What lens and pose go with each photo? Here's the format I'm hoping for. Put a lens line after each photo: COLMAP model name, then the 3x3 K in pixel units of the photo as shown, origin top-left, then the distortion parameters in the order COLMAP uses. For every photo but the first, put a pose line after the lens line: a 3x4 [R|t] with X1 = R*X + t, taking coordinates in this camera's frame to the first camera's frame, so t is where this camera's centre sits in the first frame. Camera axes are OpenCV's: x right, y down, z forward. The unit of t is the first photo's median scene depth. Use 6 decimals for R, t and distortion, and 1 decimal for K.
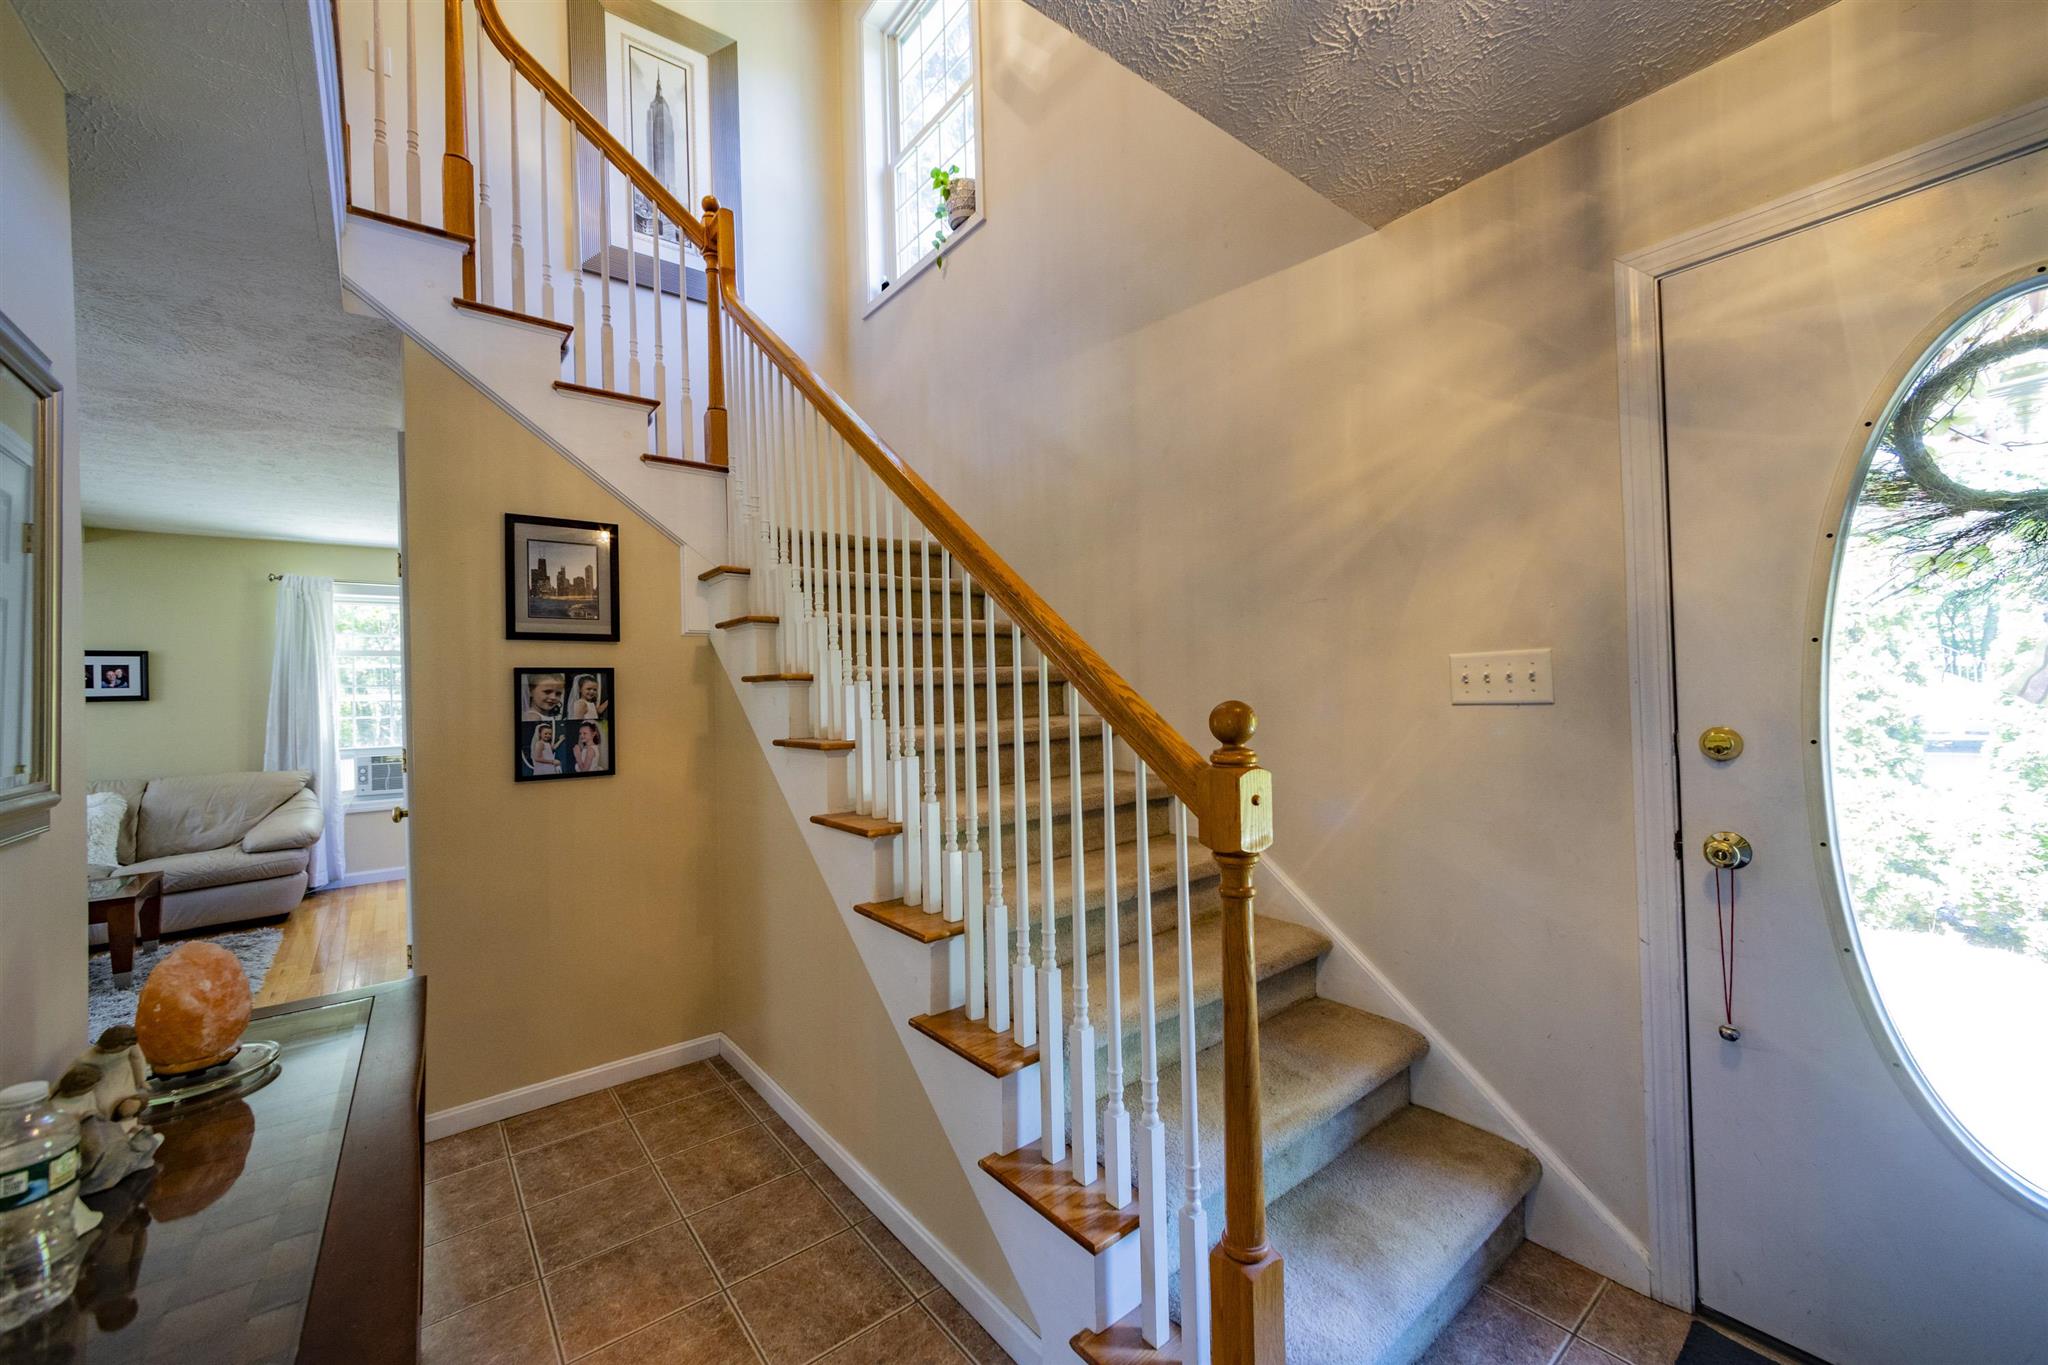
lens RADIAL K [[788.8, 0, 1024.5], [0, 788.8, 686.1], [0, 0, 1]] dist [0.005826, 0.000482]
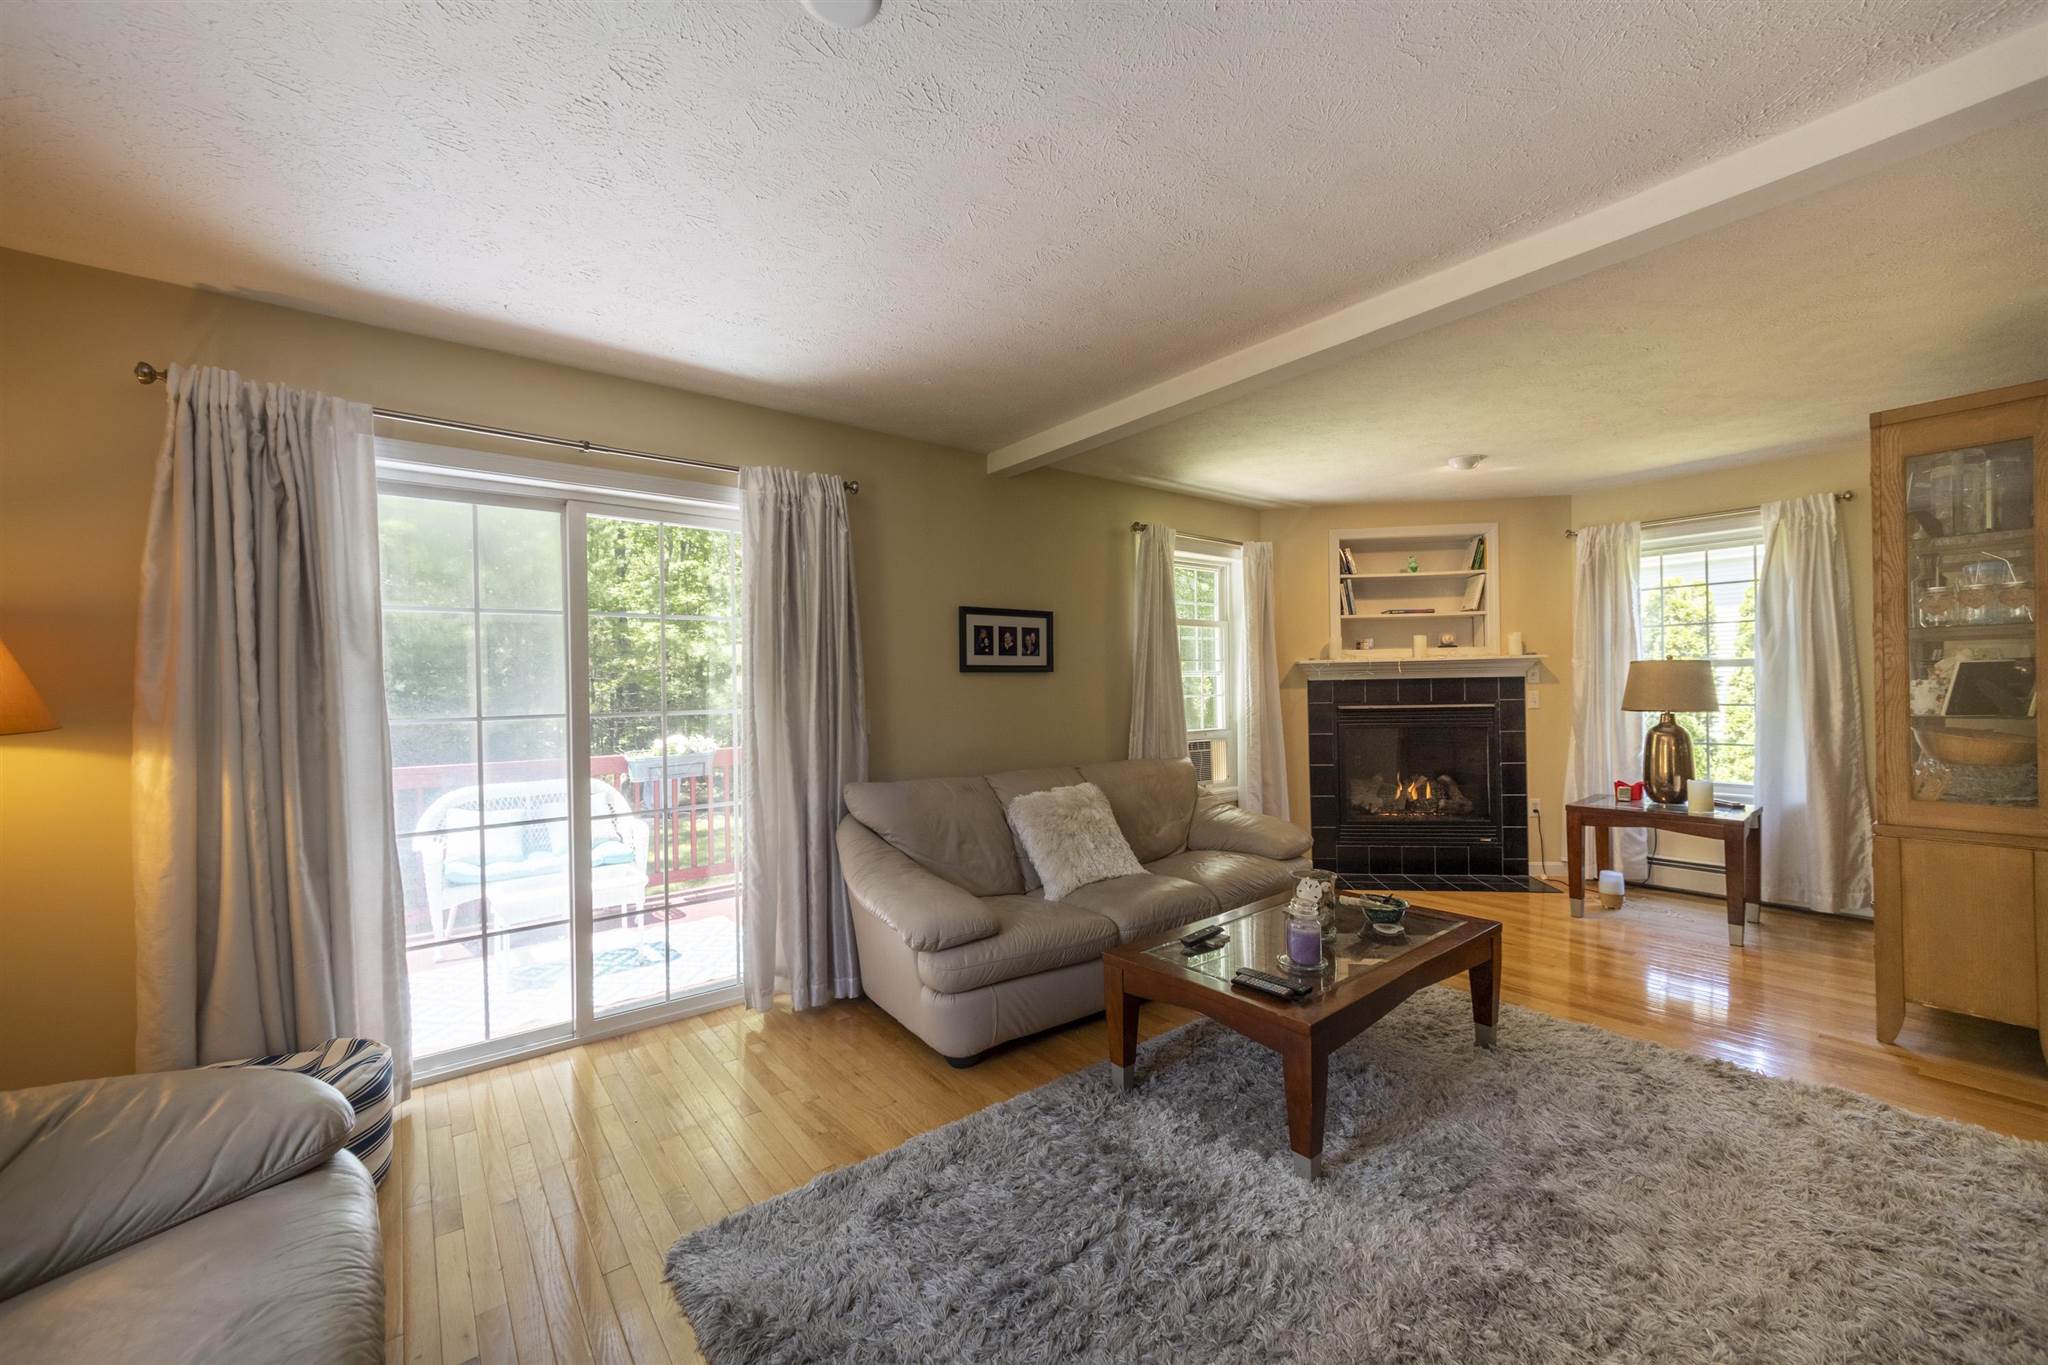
lens RADIAL K [[788.8, 0, 1039.9], [0, 788.8, 688.1], [0, 0, 1]] dist [0.005826, 0.000482]
pose [[0.999848, 0.015195, 0.008515, -1.112567], [-0.015338, 0.999738, 0.016988, 0.021531], [-0.008254, -0.017116, 0.999819, 0.174935]]
